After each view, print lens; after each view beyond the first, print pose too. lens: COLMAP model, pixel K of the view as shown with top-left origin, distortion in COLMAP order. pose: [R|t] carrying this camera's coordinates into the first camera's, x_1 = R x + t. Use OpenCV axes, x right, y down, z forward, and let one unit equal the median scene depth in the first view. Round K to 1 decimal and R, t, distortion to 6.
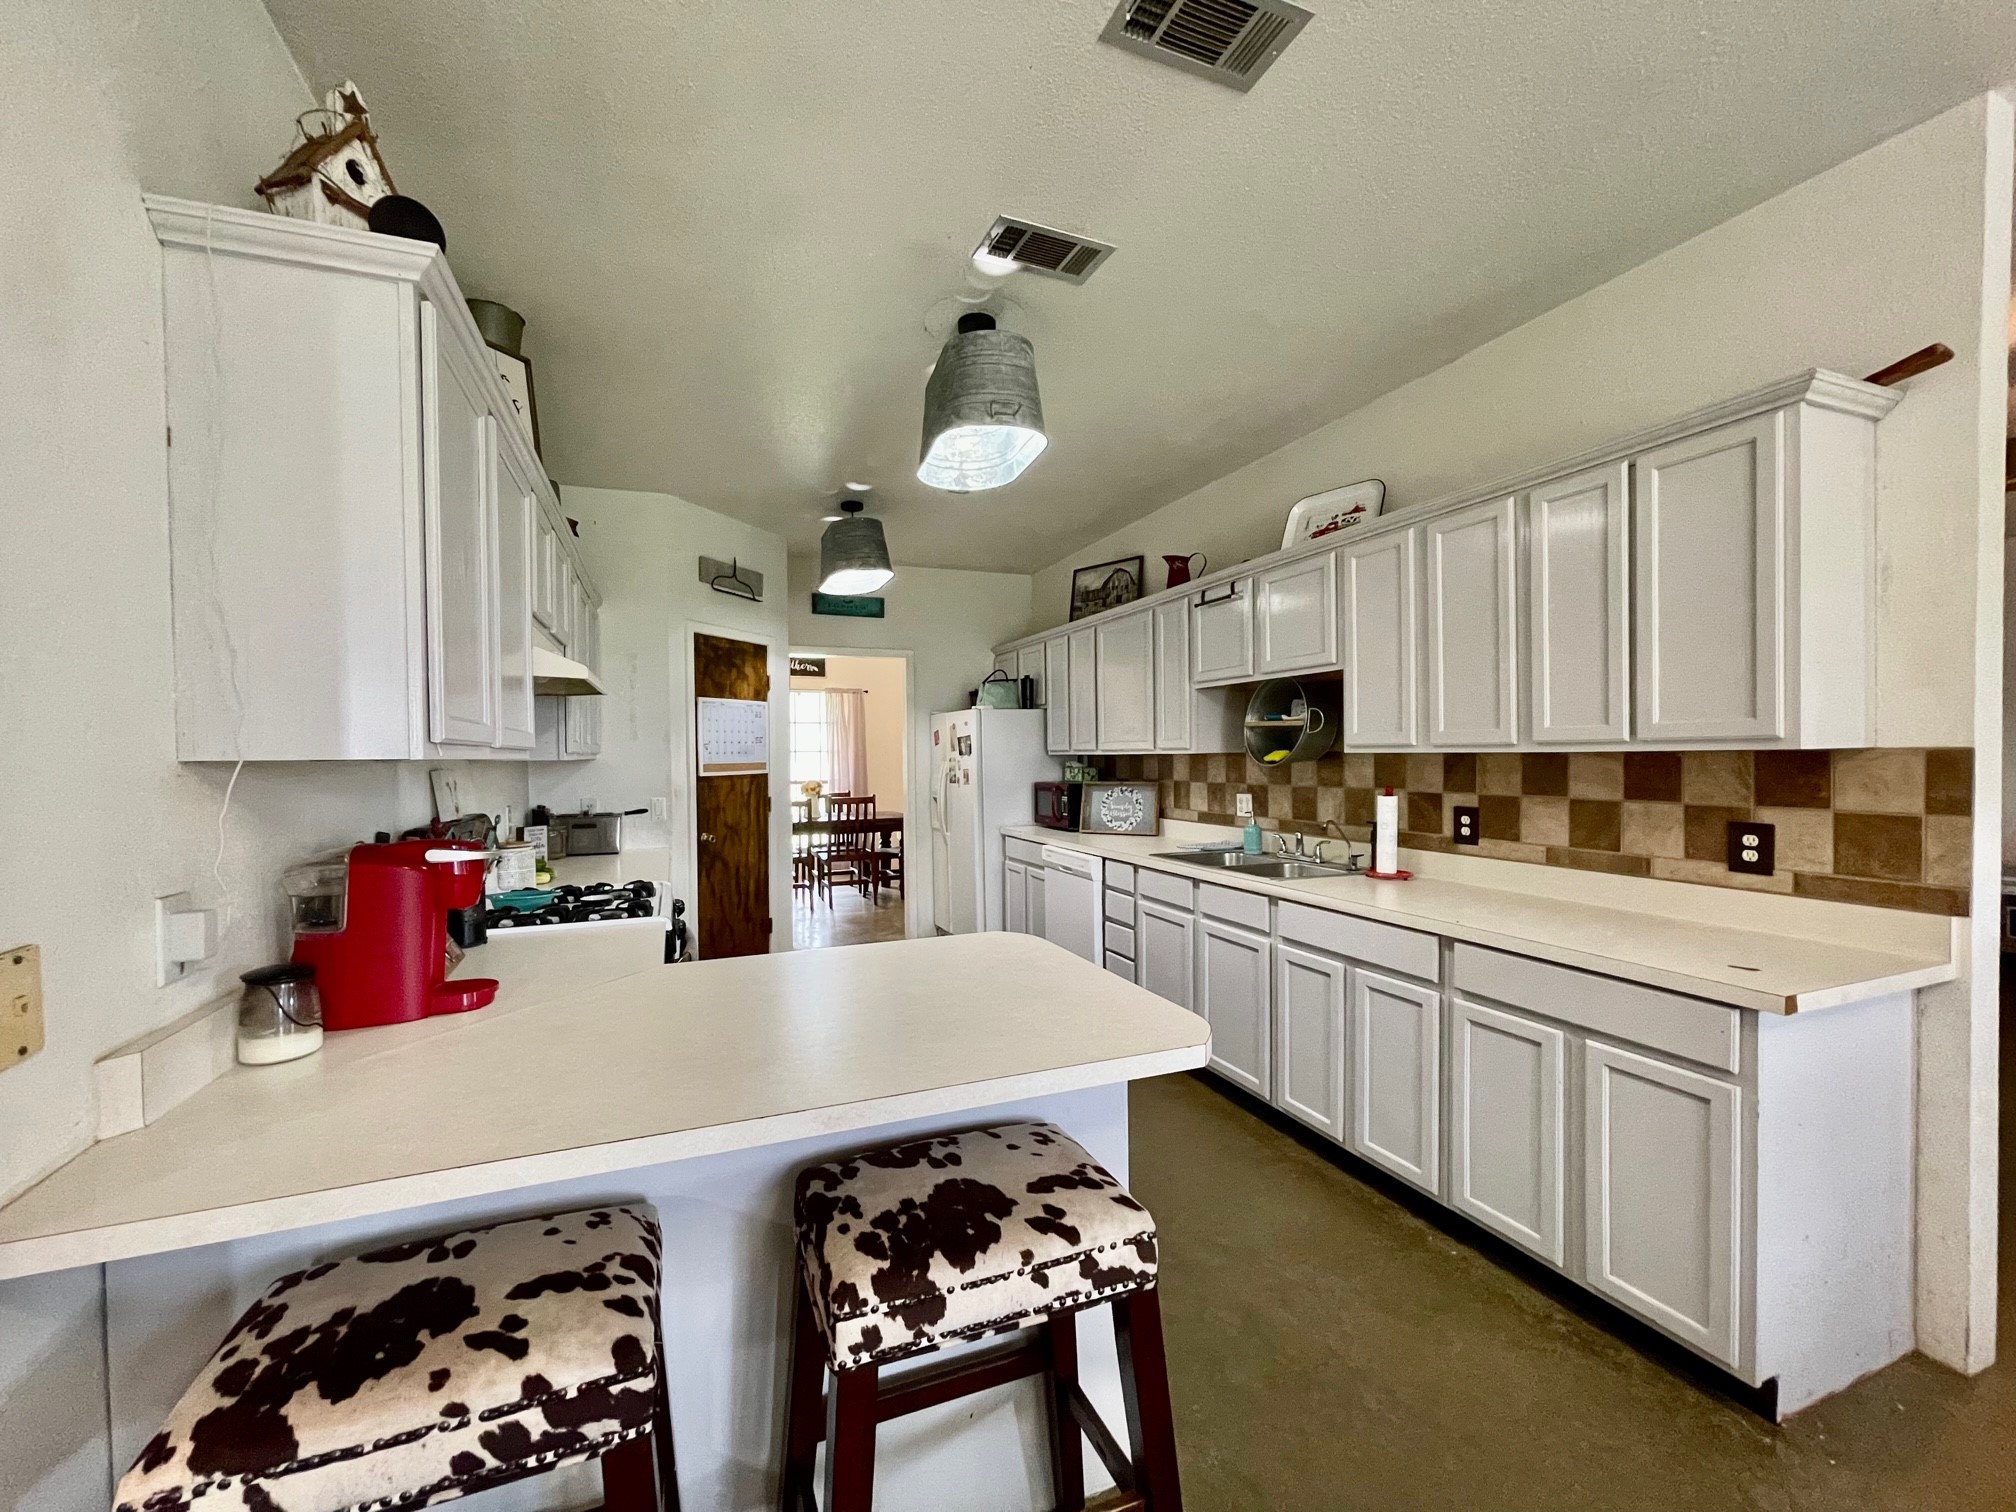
lens RADIAL K [[815.0, 0, 988.0], [0, 815.0, 766.4], [0, 0, 1]] dist [-0.003068, 0.001619]
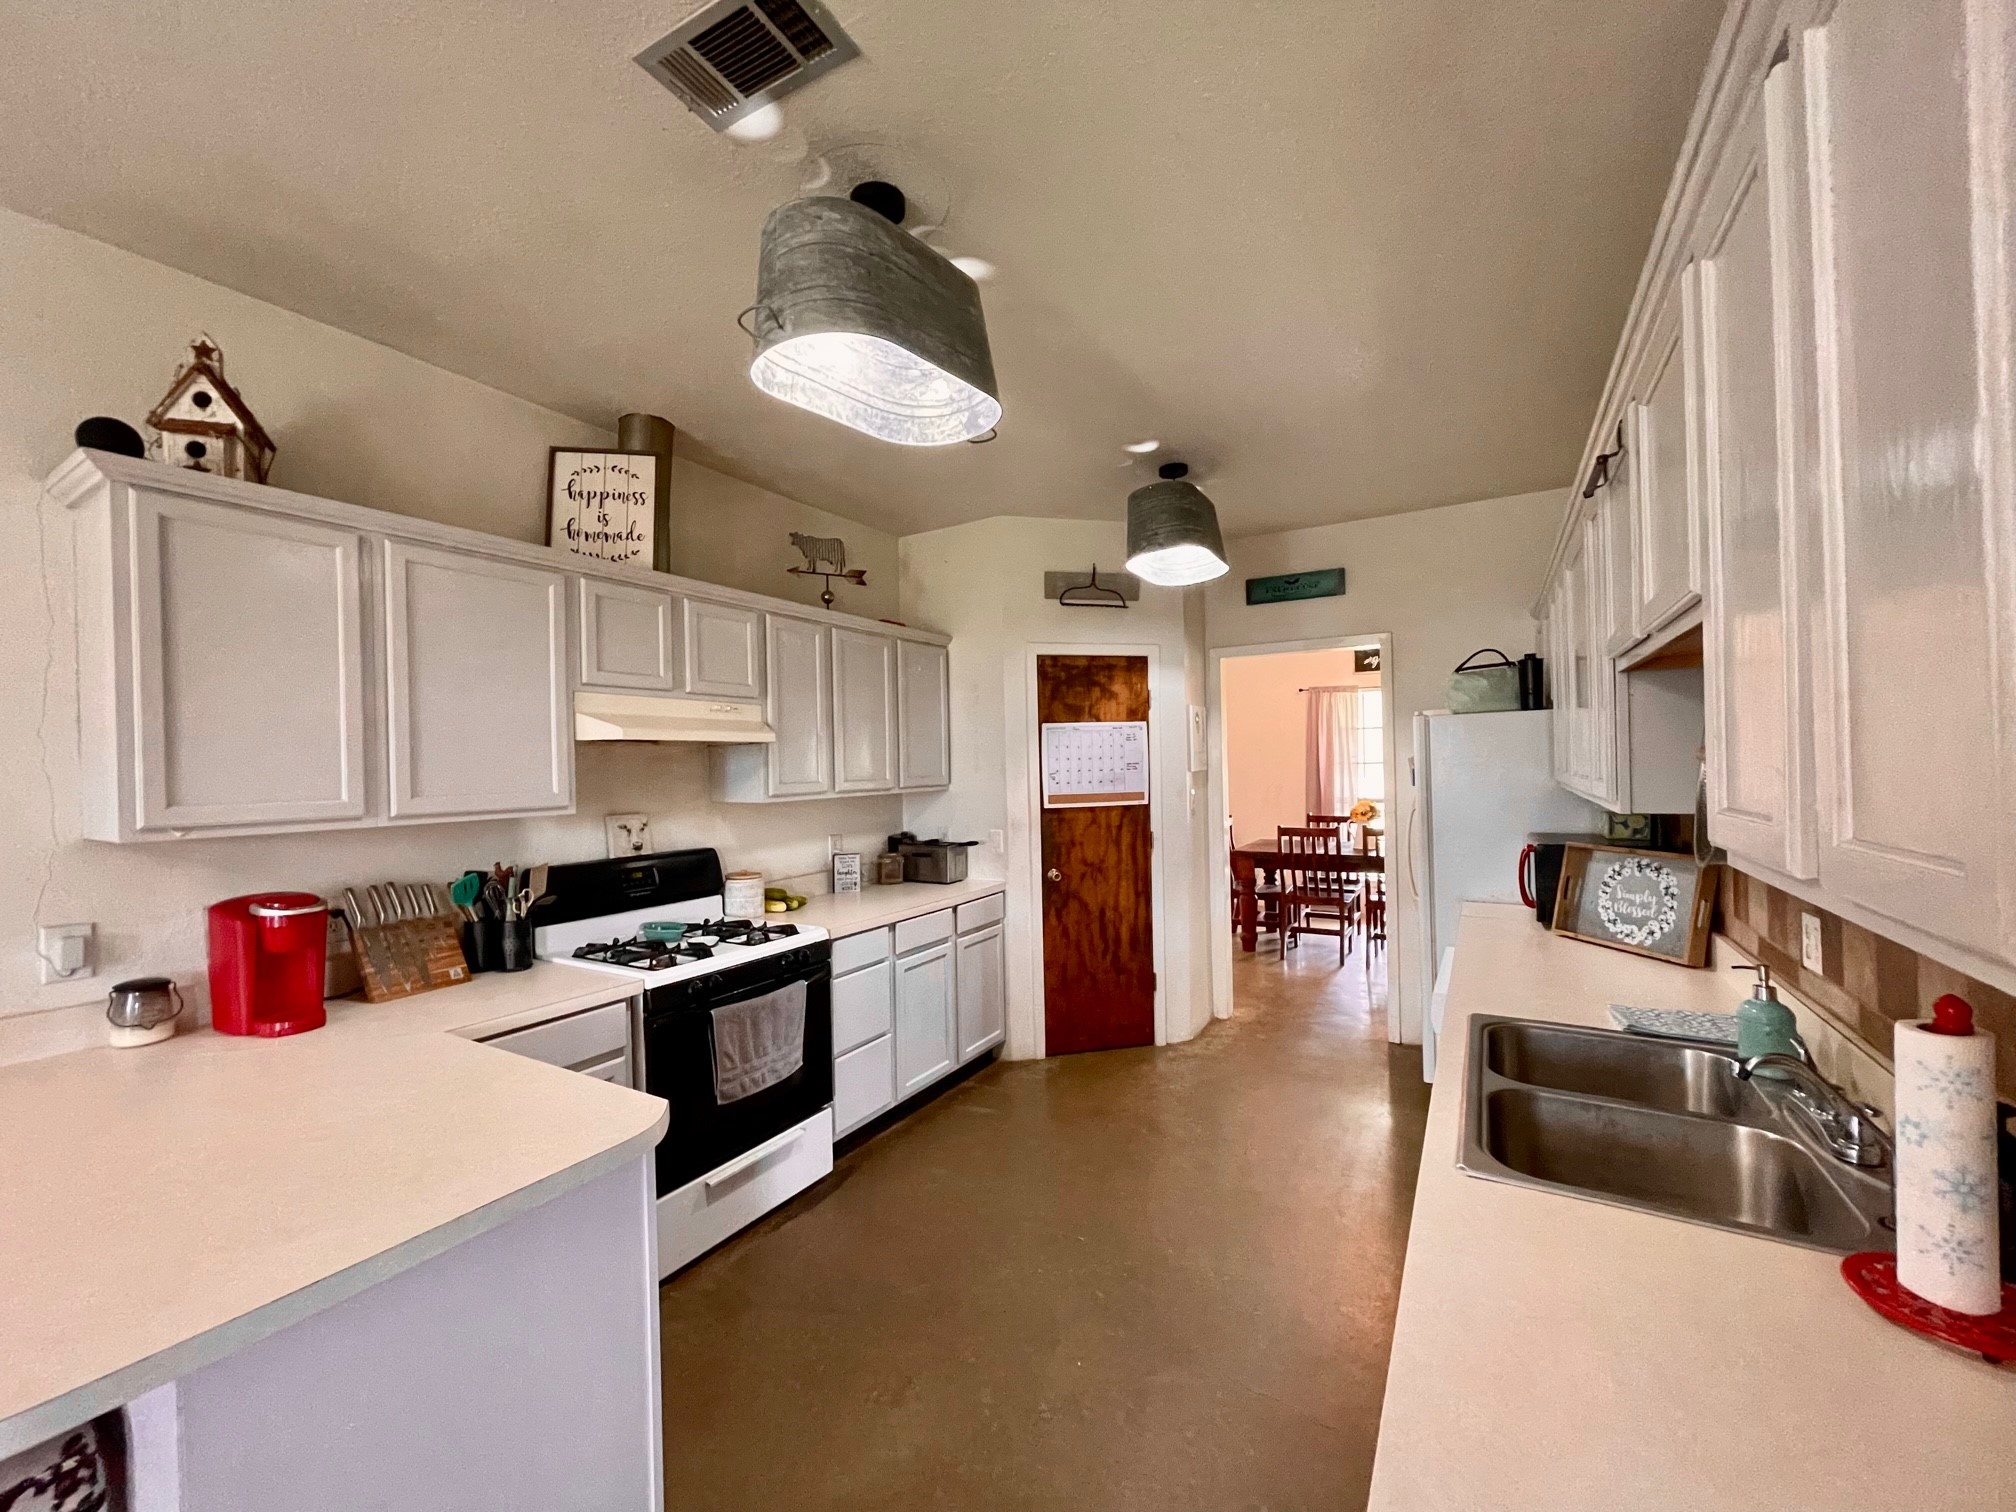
lens RADIAL K [[815.0, 0, 988.0], [0, 815.0, 766.4], [0, 0, 1]] dist [-0.003068, 0.001619]
pose [[0.610923, 0.000996, -0.791689, 0.425964], [0.002520, 0.999992, 0.003202, -0.048180], [0.791686, -0.003951, 0.610916, 0.470855]]
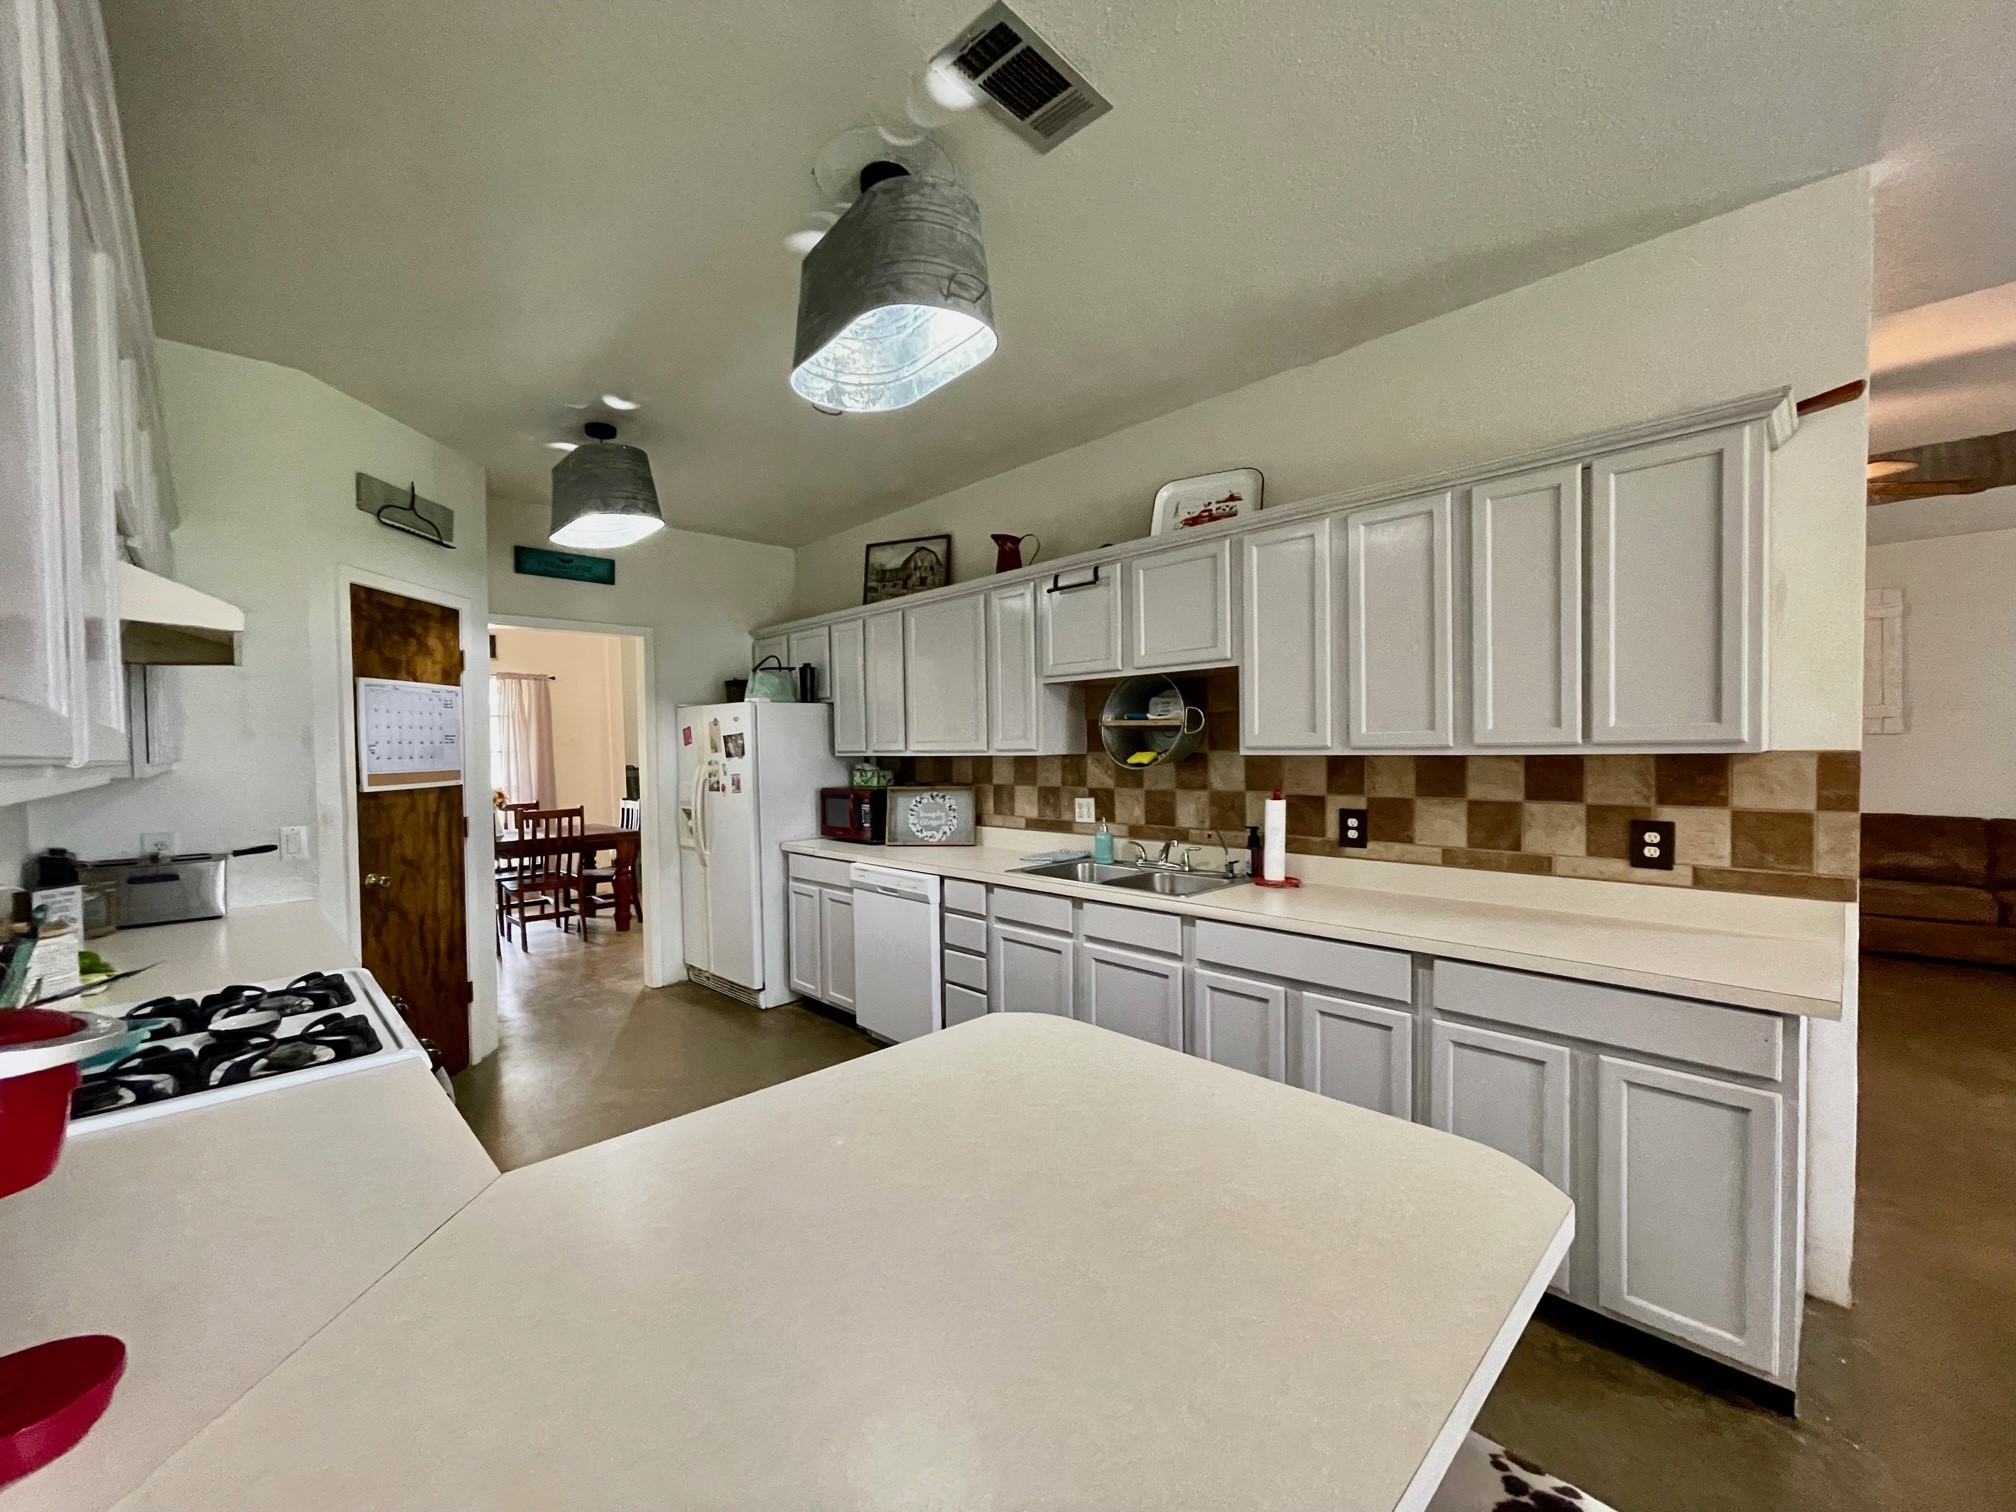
lens RADIAL K [[815.0, 0, 988.0], [0, 815.0, 766.4], [0, 0, 1]] dist [-0.003068, 0.001619]
pose [[0.925428, -0.011924, 0.378737, -0.154621], [0.010520, 0.999928, 0.005776, -0.009963], [-0.378778, -0.001361, 0.925486, 0.201829]]
